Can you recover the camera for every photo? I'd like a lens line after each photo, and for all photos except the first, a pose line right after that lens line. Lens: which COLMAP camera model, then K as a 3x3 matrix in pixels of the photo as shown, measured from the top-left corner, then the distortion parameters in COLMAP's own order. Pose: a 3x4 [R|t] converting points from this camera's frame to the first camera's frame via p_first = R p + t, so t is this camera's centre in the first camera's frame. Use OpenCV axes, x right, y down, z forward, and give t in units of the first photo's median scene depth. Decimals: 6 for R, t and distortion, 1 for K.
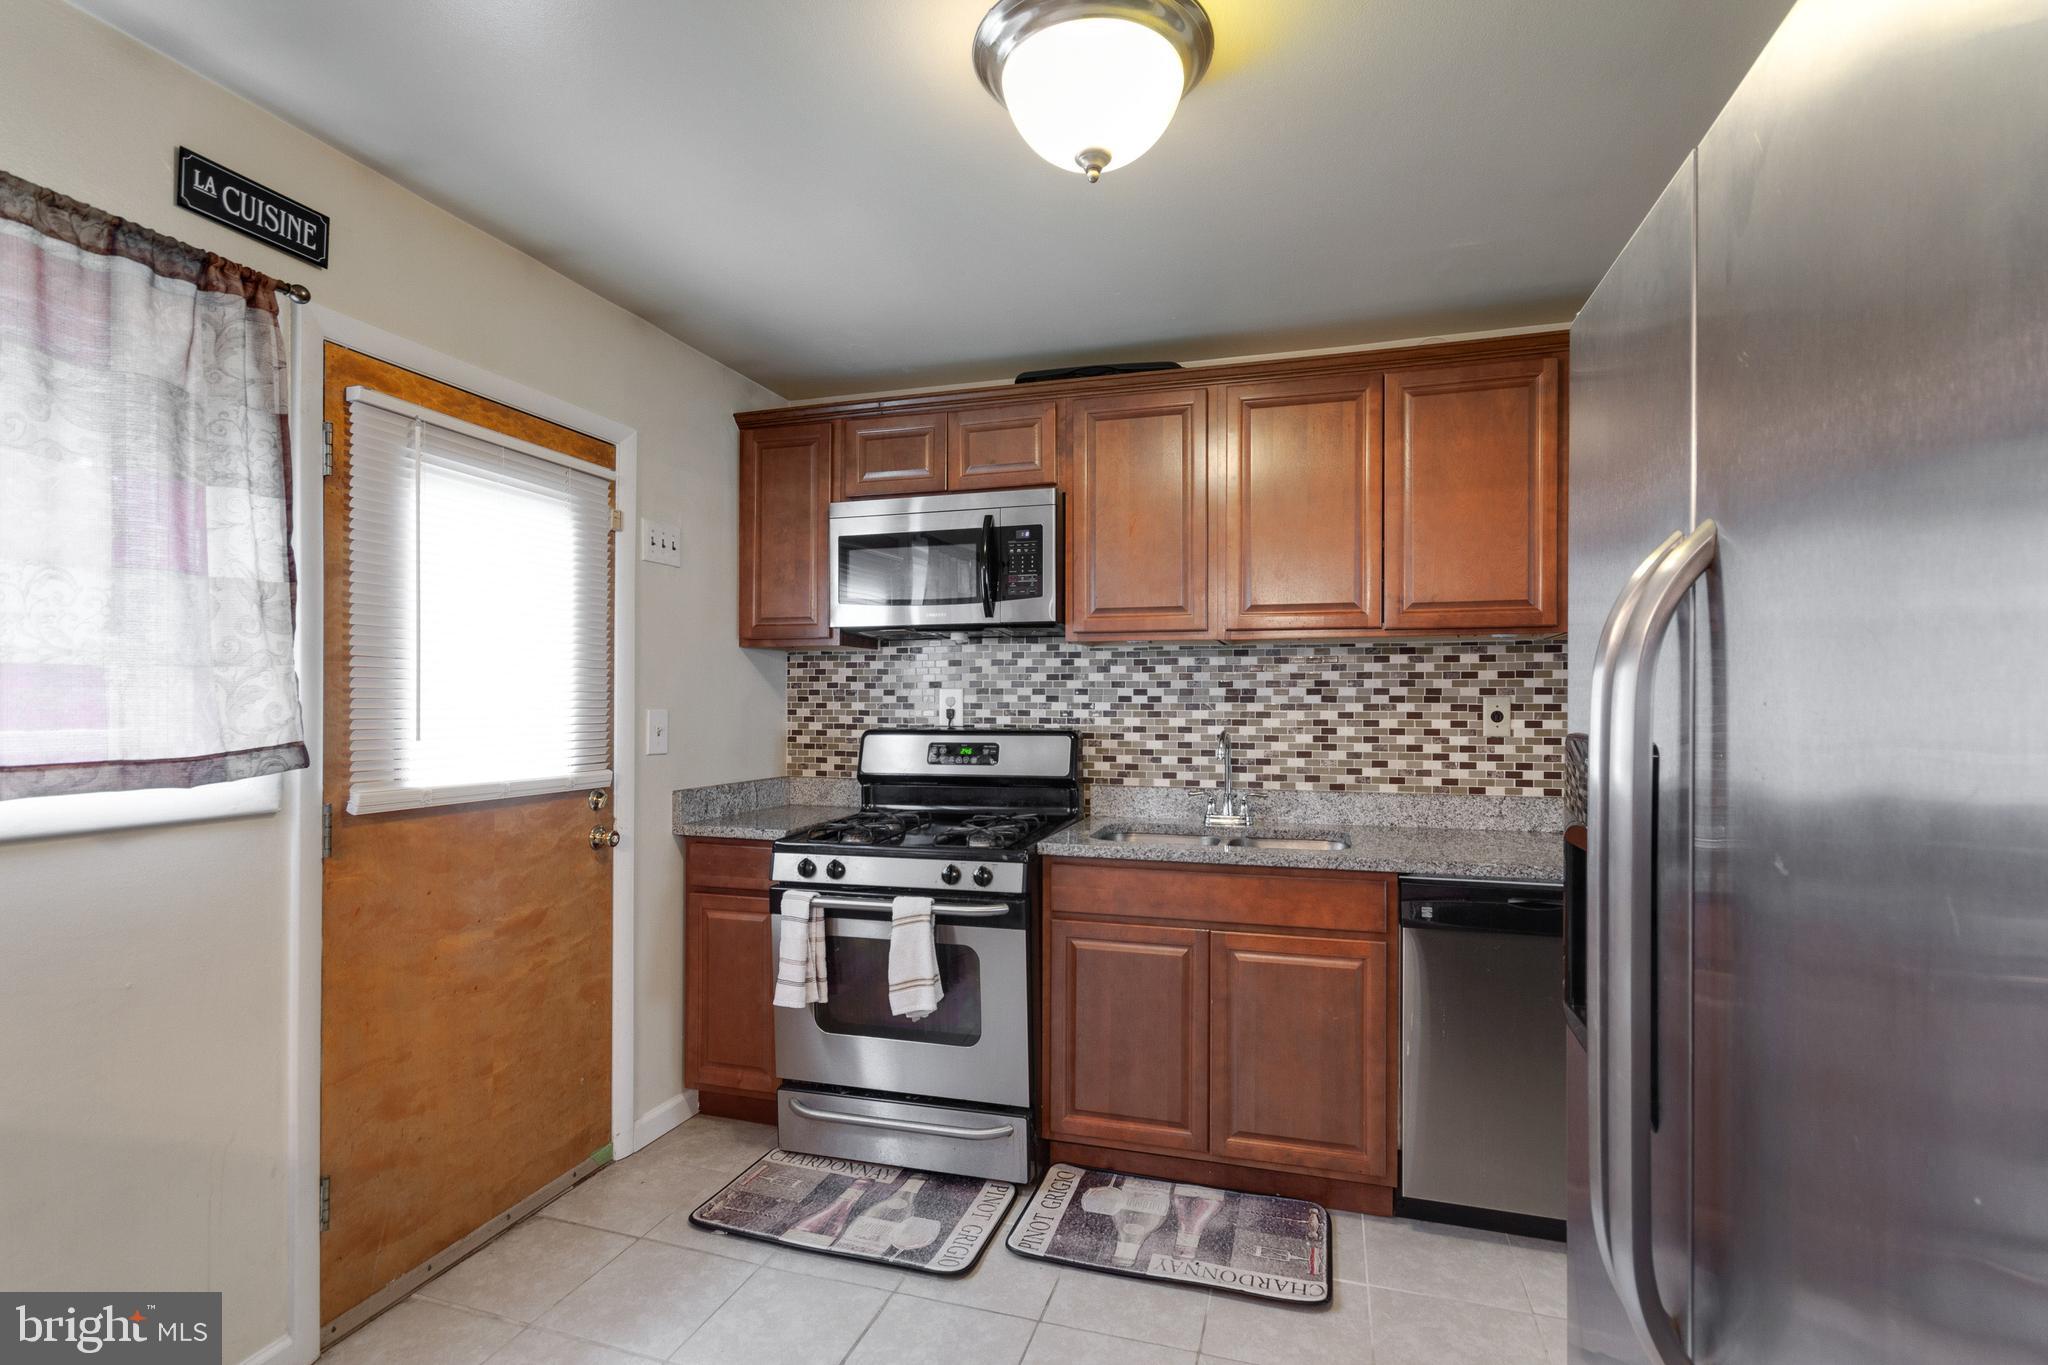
lens RADIAL K [[939.7, 0, 1032.3], [0, 939.7, 696.5], [0, 0, 1]] dist [0.003732, 0.000001]
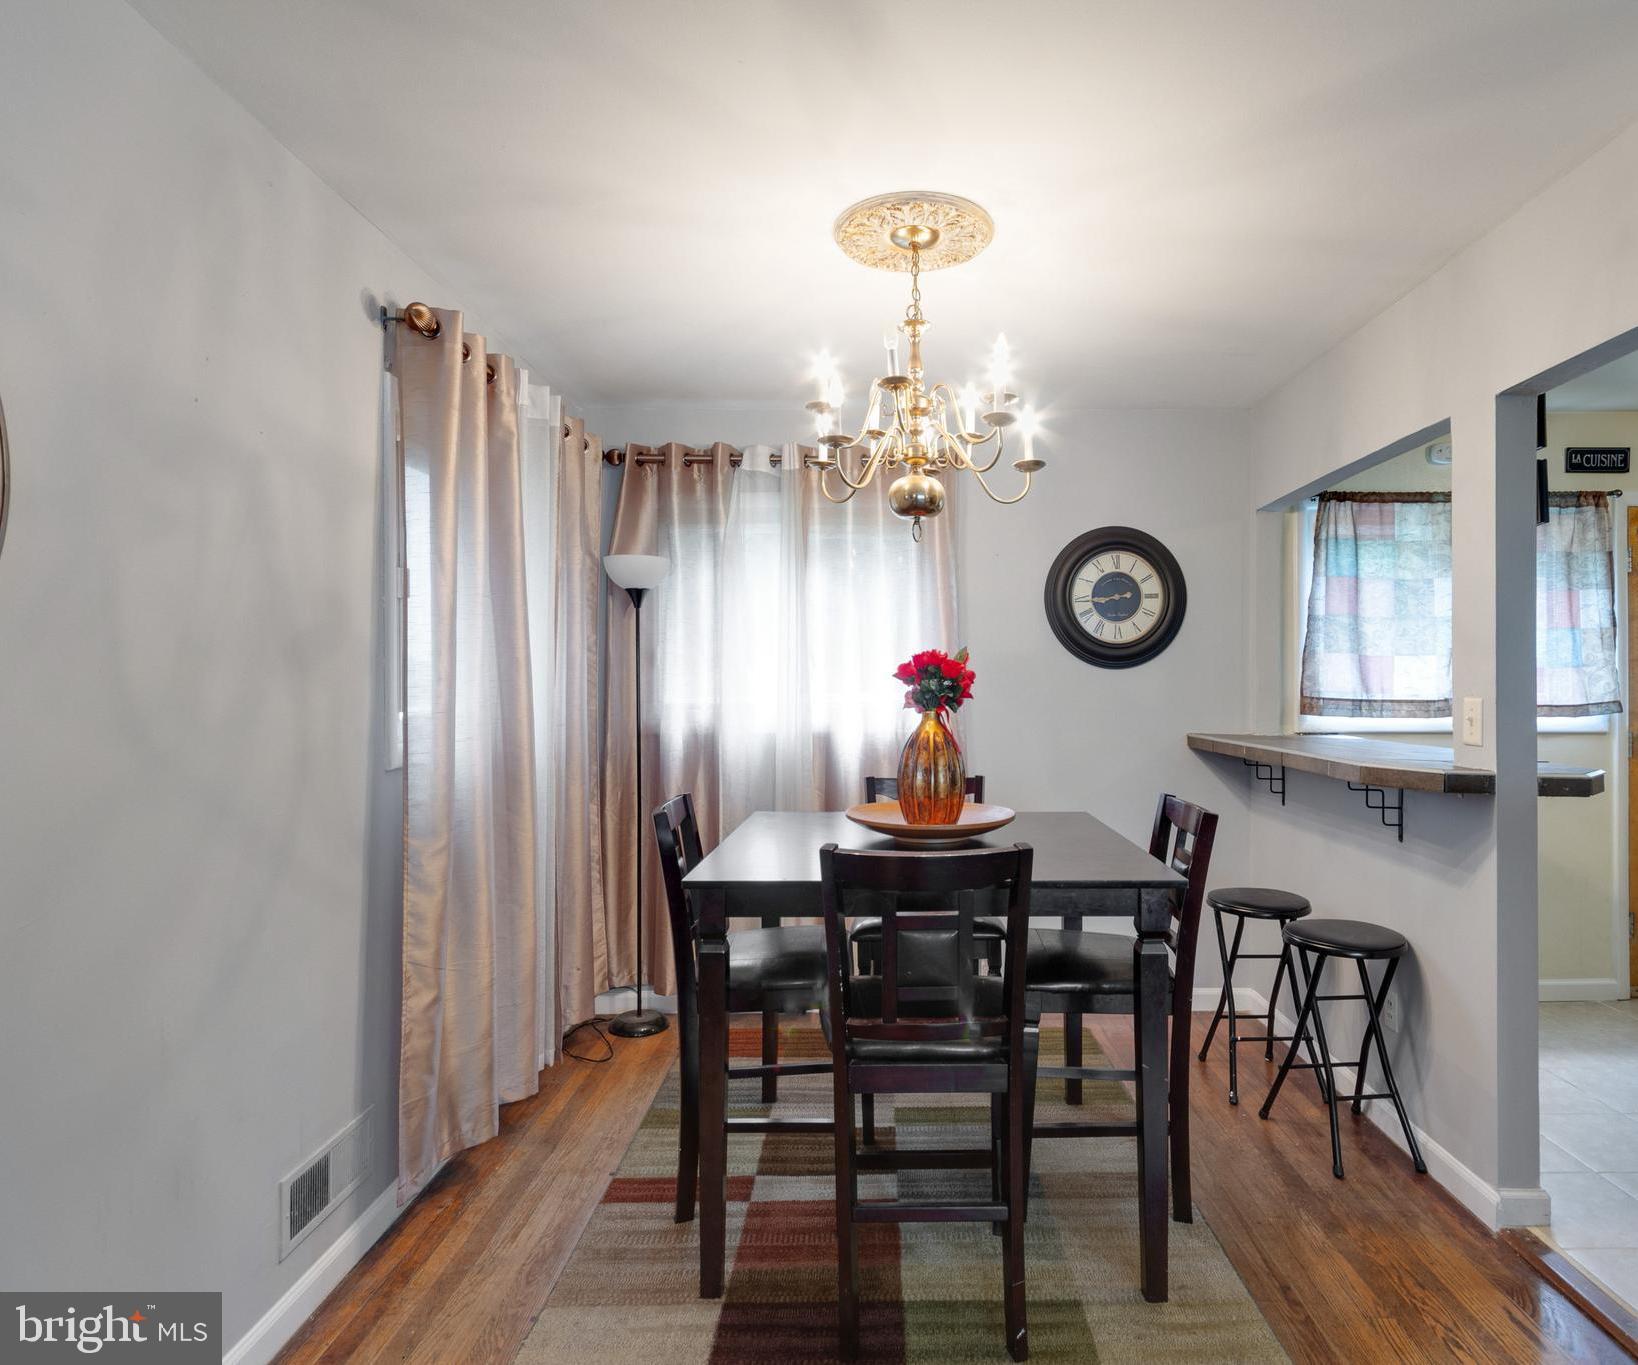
lens RADIAL K [[980.9, 0, 827.9], [0, 980.9, 672.4], [0, 0, 1]] dist [-0.001256, -0.001242]
pose [[0.274616, -0.009865, -0.961503, 0.907521], [0.000655, 0.999949, -0.010073, 0.005861], [0.961554, 0.002137, 0.274609, -1.397007]]
